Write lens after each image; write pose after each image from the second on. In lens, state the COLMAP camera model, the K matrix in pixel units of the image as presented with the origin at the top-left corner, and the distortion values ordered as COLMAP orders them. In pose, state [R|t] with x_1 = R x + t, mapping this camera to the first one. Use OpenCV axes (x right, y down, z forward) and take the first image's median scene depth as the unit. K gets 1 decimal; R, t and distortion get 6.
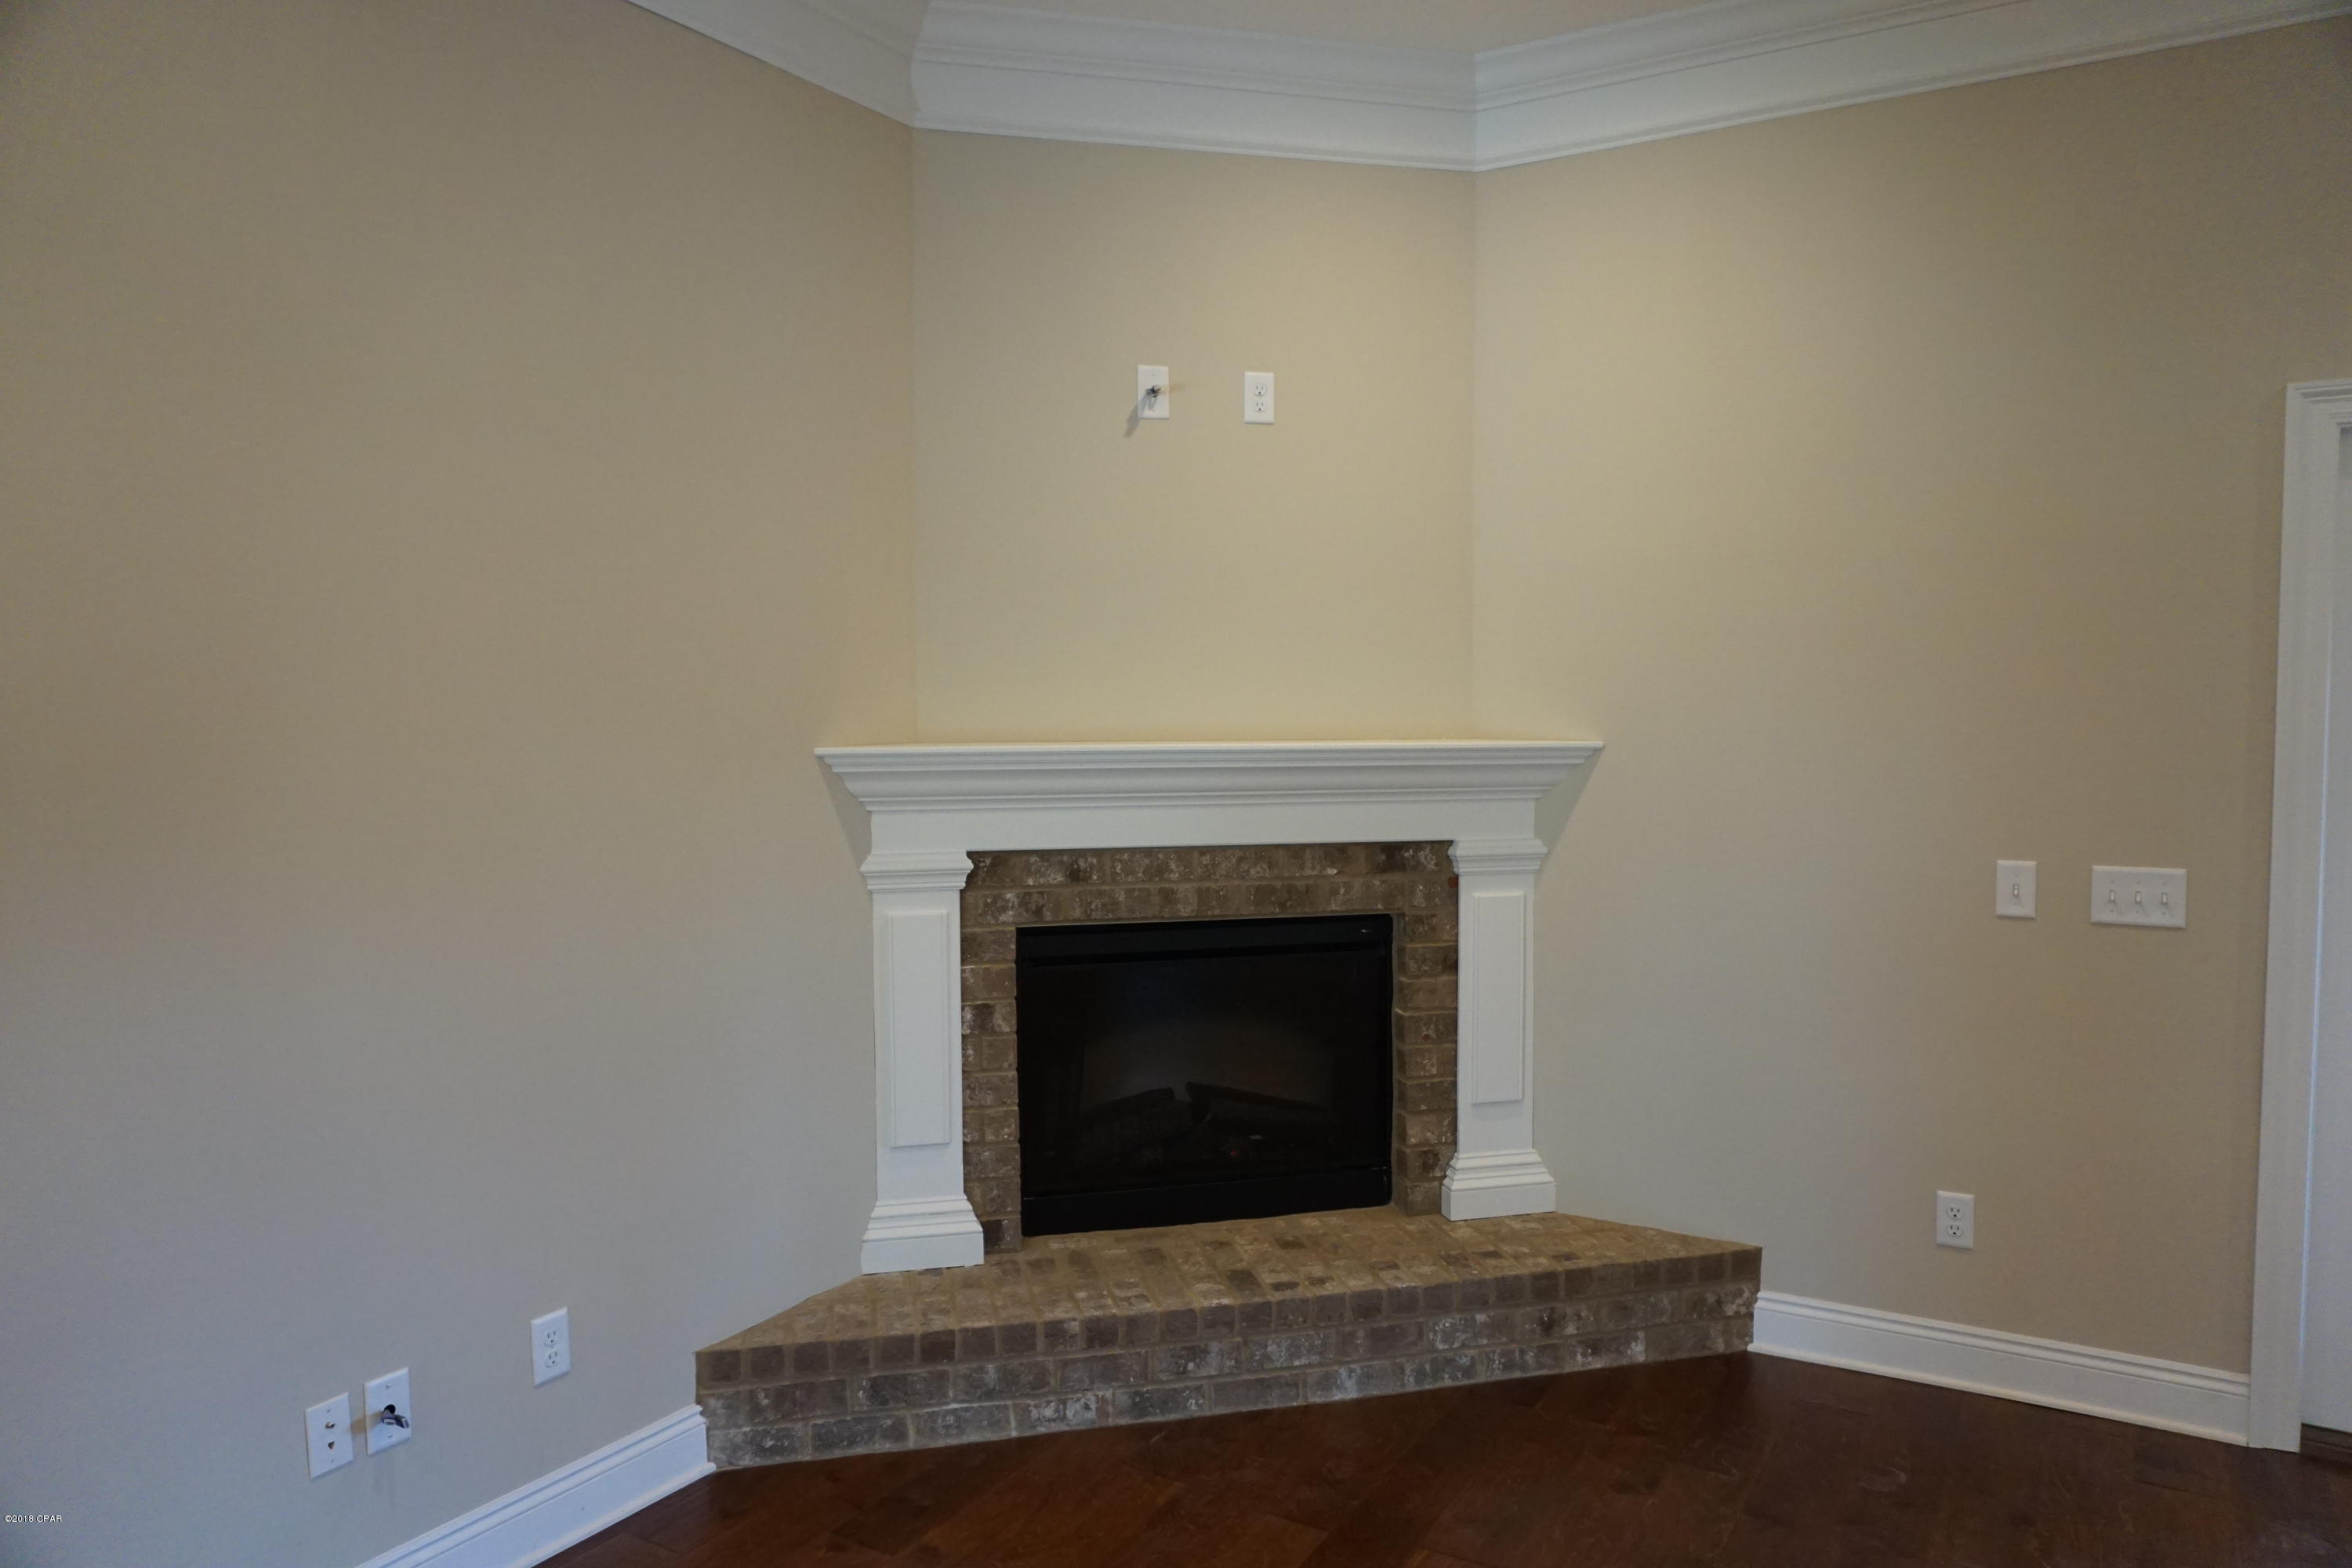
lens RADIAL K [[1597.7, 0, 1176.0], [0, 1597.7, 784.0], [0, 0, 1]] dist [-0.043556, 0.041909]
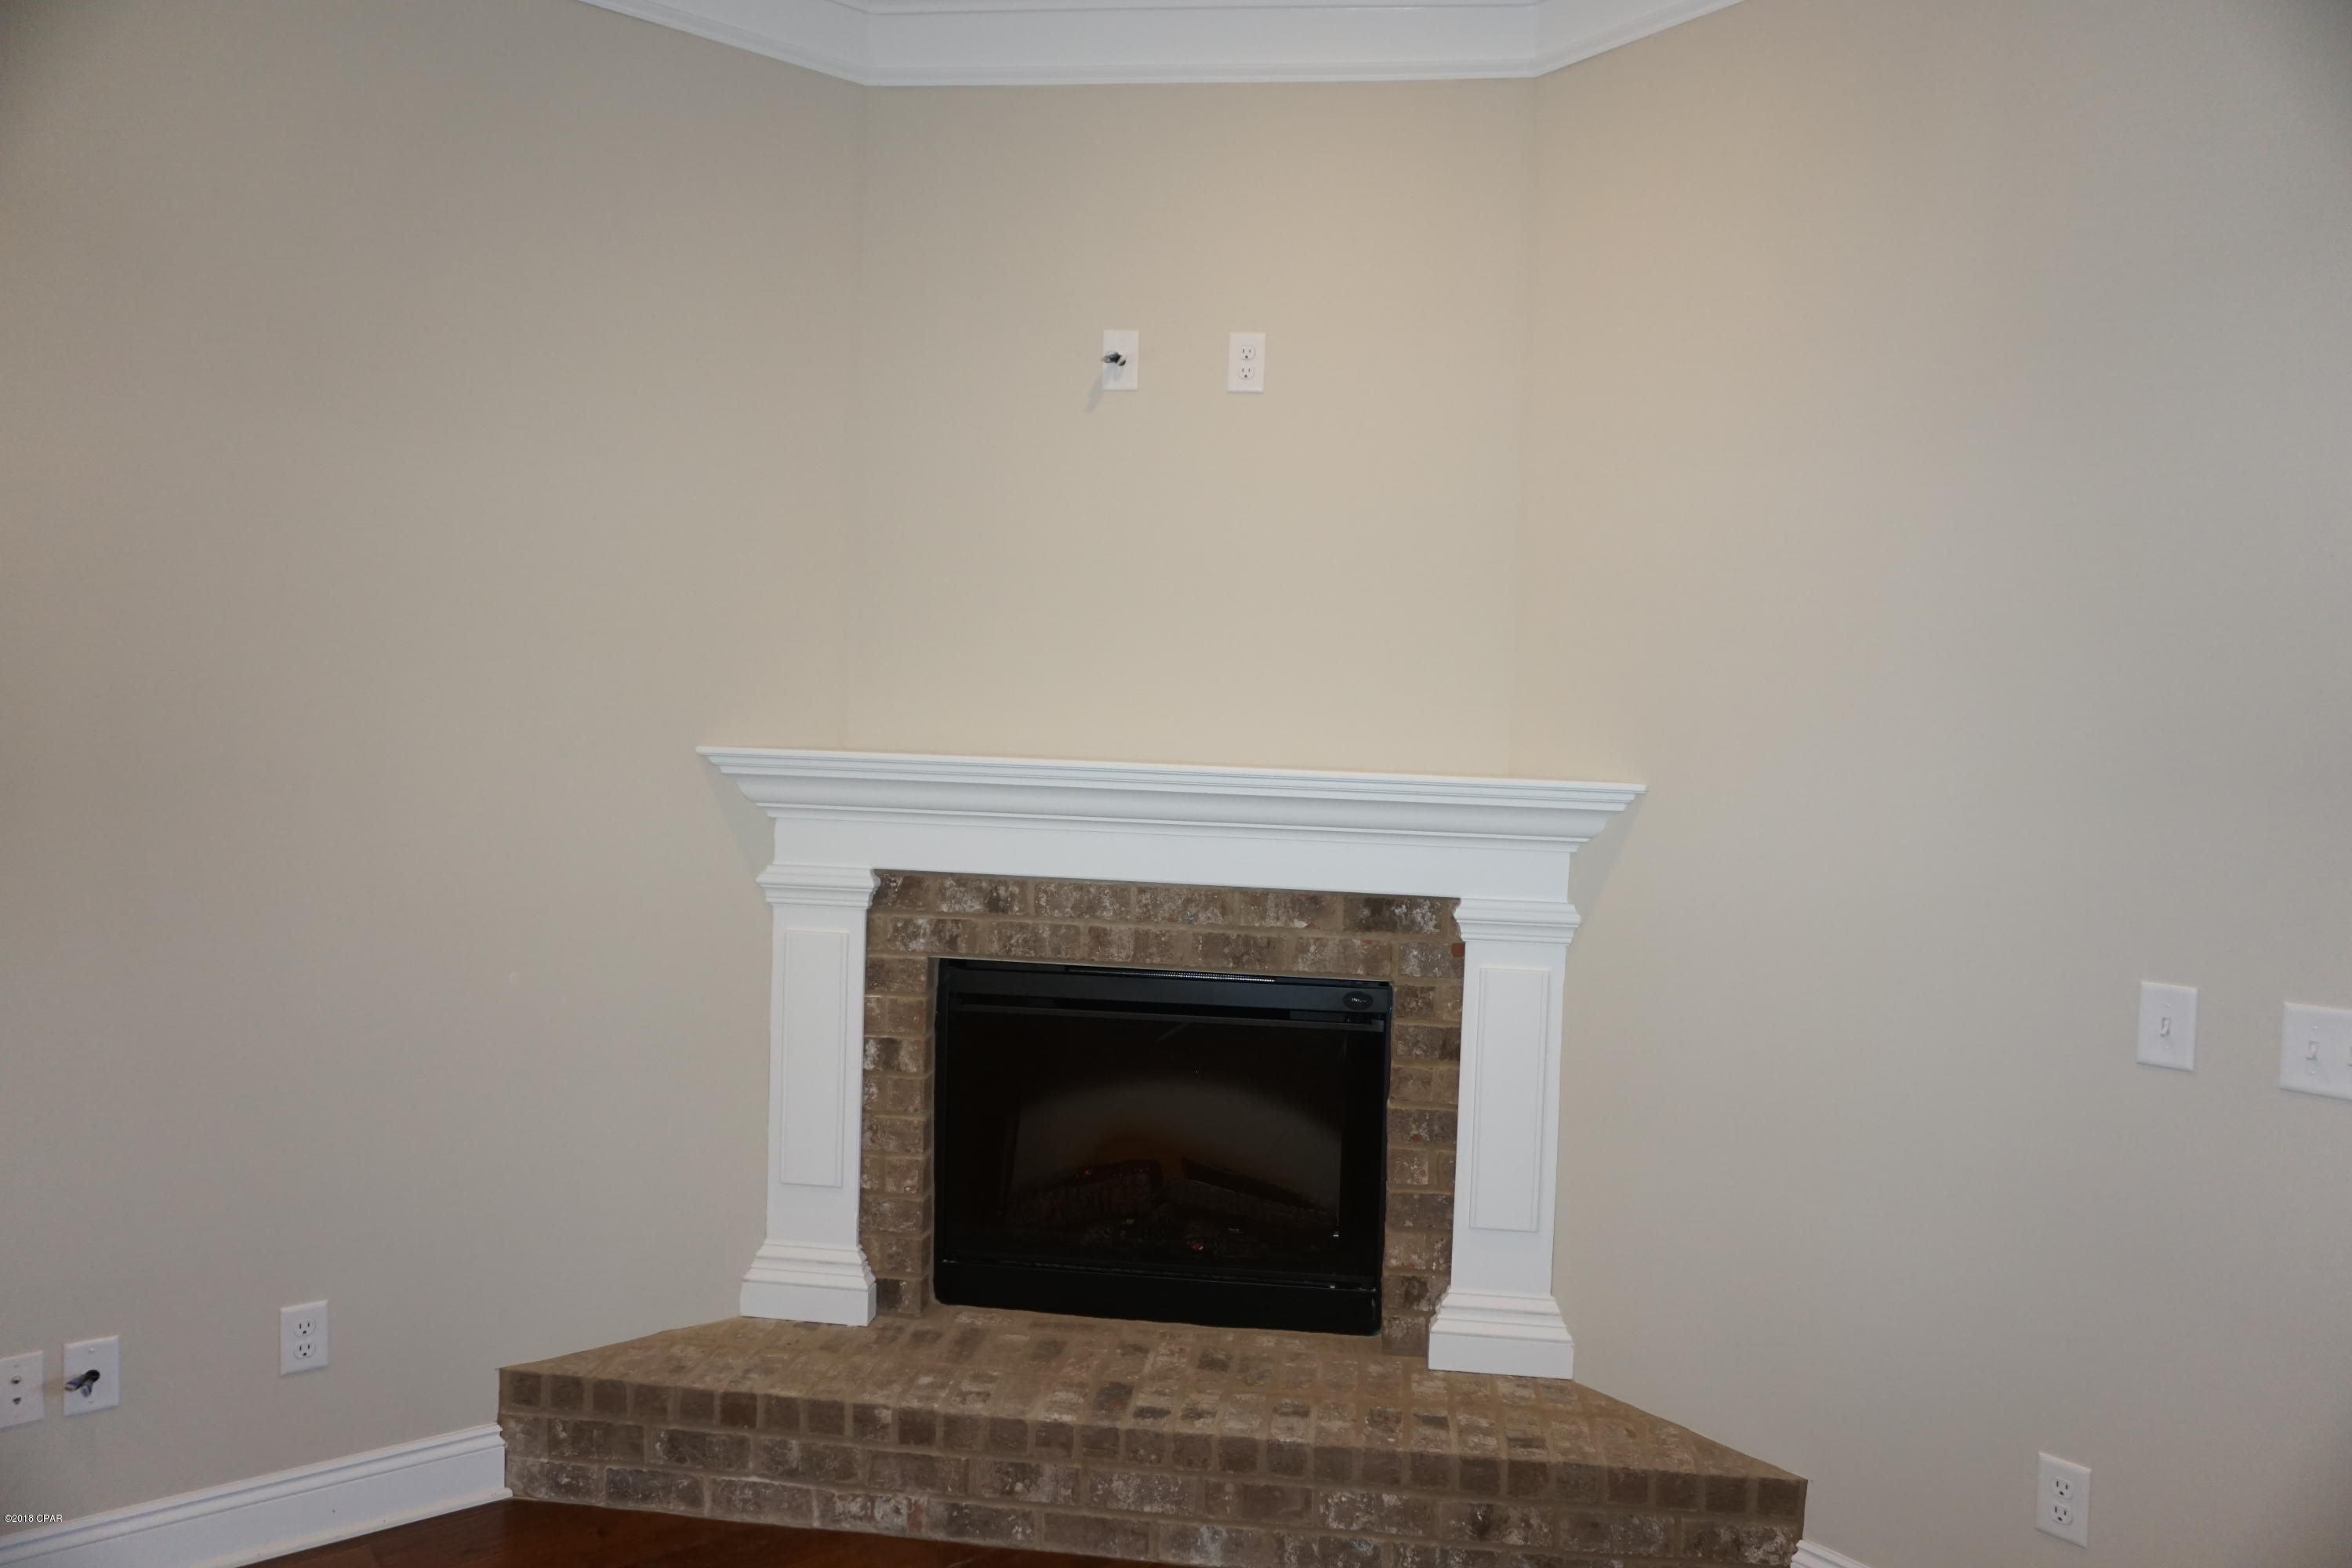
lens RADIAL K [[1597.7, 0, 1176.0], [0, 1597.7, 784.0], [0, 0, 1]] dist [-0.043556, 0.041909]
pose [[0.936468, 0.048297, -0.347413, 0.341904], [-0.057666, 0.998197, -0.016674, -0.000715], [0.345981, 0.035649, 0.937564, 0.204579]]
